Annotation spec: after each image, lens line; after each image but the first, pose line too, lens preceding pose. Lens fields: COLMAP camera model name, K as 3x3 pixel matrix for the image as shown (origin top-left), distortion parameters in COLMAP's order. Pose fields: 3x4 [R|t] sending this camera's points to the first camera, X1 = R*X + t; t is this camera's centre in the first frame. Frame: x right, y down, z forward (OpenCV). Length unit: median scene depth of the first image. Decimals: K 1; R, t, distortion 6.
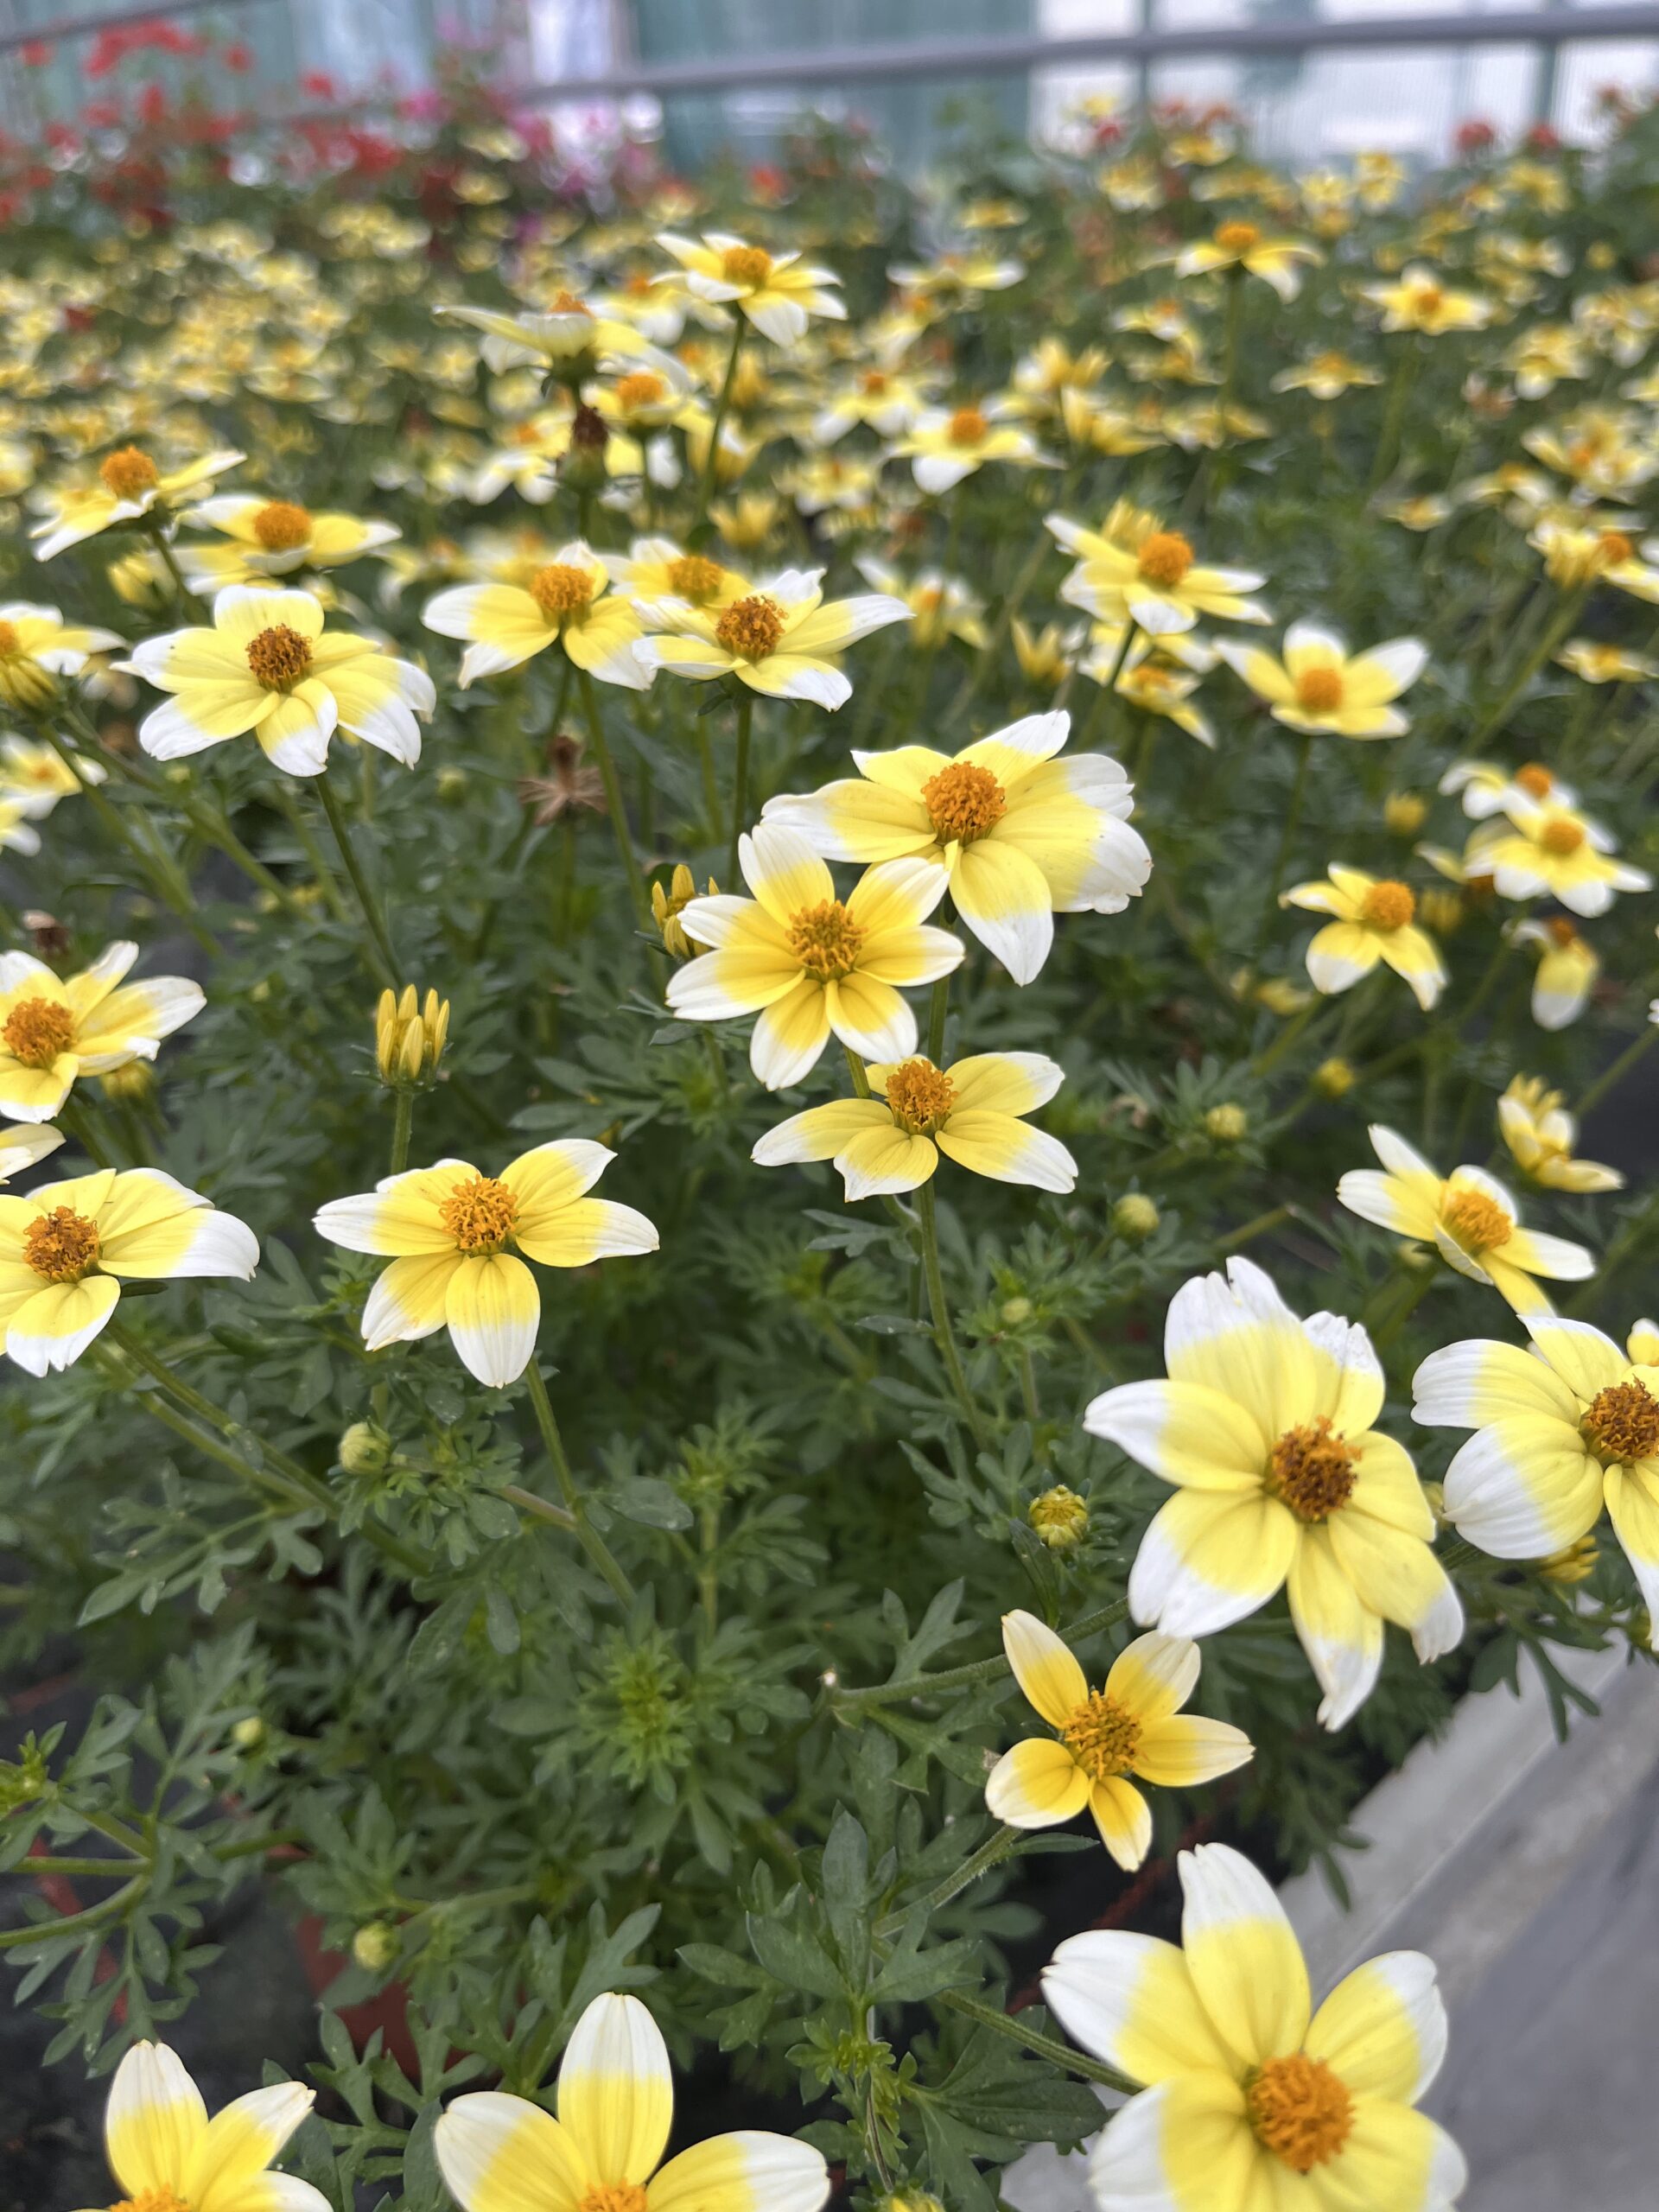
lens RADIAL K [[1712.4, 0, 812.1], [0, 1712.4, 1102.0], [0, 0, 1]] dist [0.099785, -0.156209]
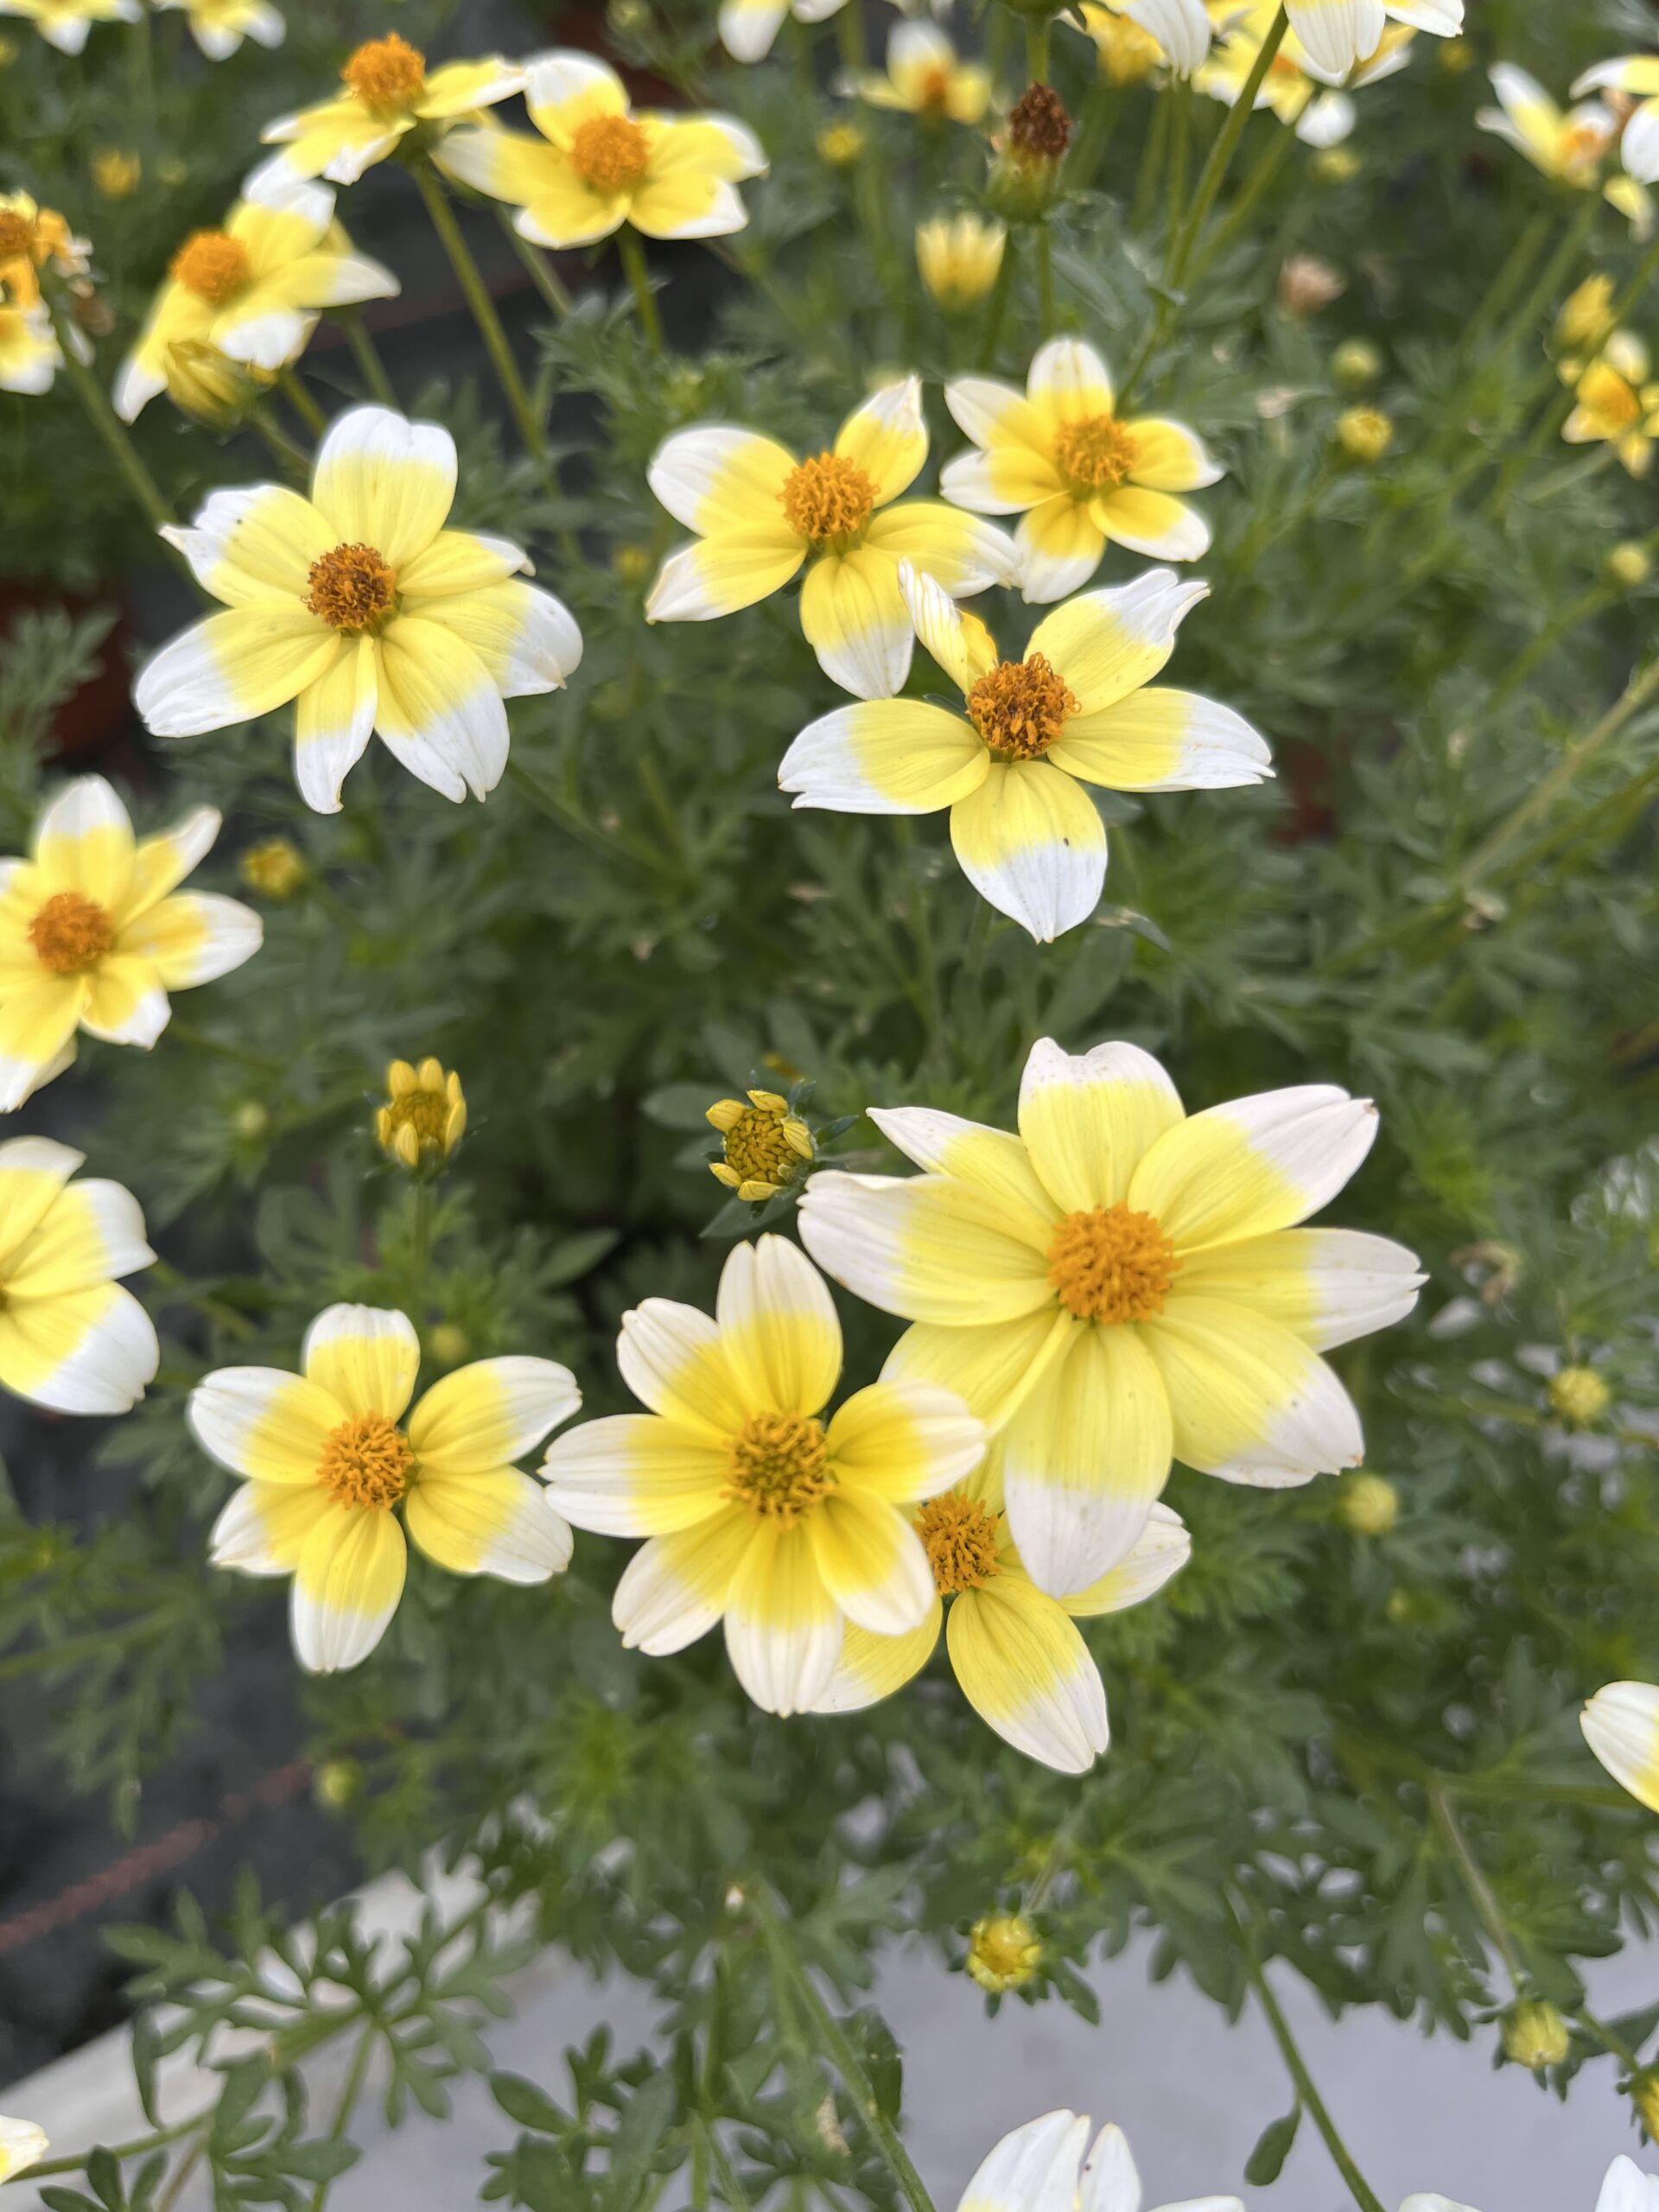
lens RADIAL K [[1733.8, 0, 829.5], [0, 1733.8, 1106.0], [0, 0, 1]] dist [-0.115988, 0.360503]
pose [[0.895012, 0.376841, -0.238629, 0.113582], [-0.250804, 0.867586, 0.429410, -0.424590], [0.368850, -0.324478, 0.871013, 0.396570]]
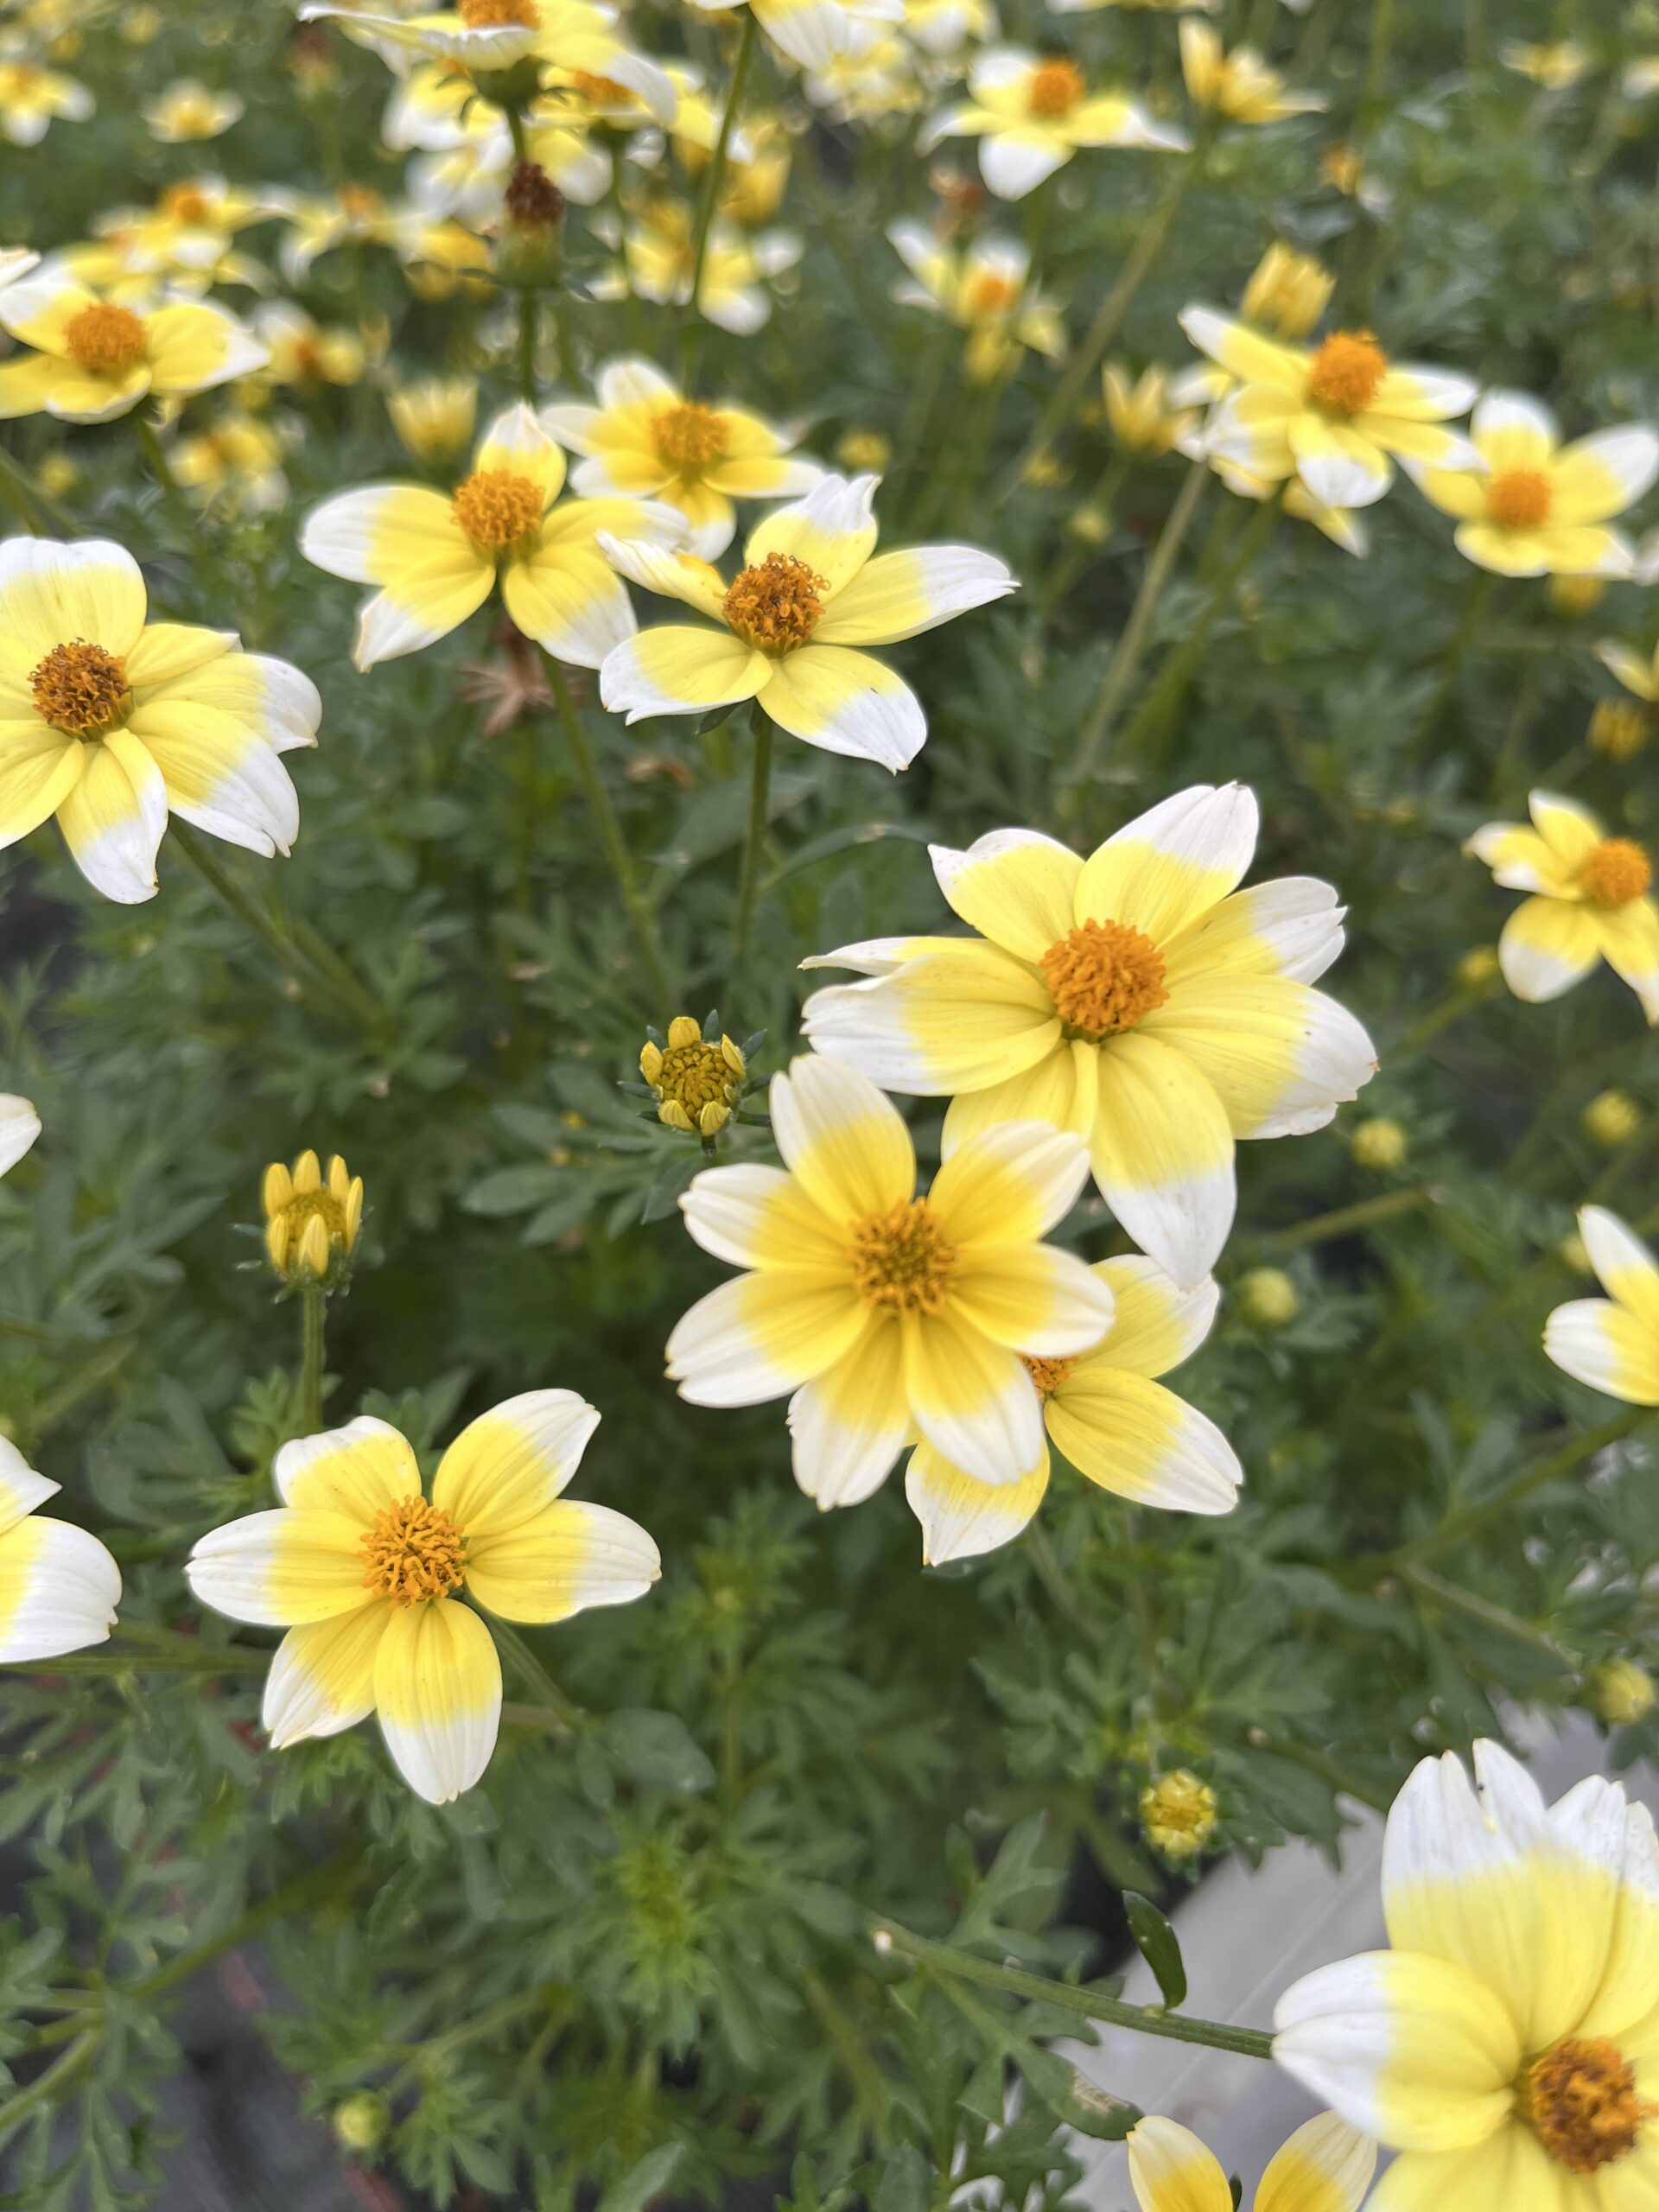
lens RADIAL K [[1744.2, 0, 806.4], [0, 1744.2, 1095.6], [0, 0, 1]] dist [0.064876, -0.126970]
pose [[0.999986, -0.003524, -0.004009, -0.022320], [0.004387, 0.970412, 0.241414, -0.267888], [0.003040, -0.241429, 0.970414, 0.298688]]
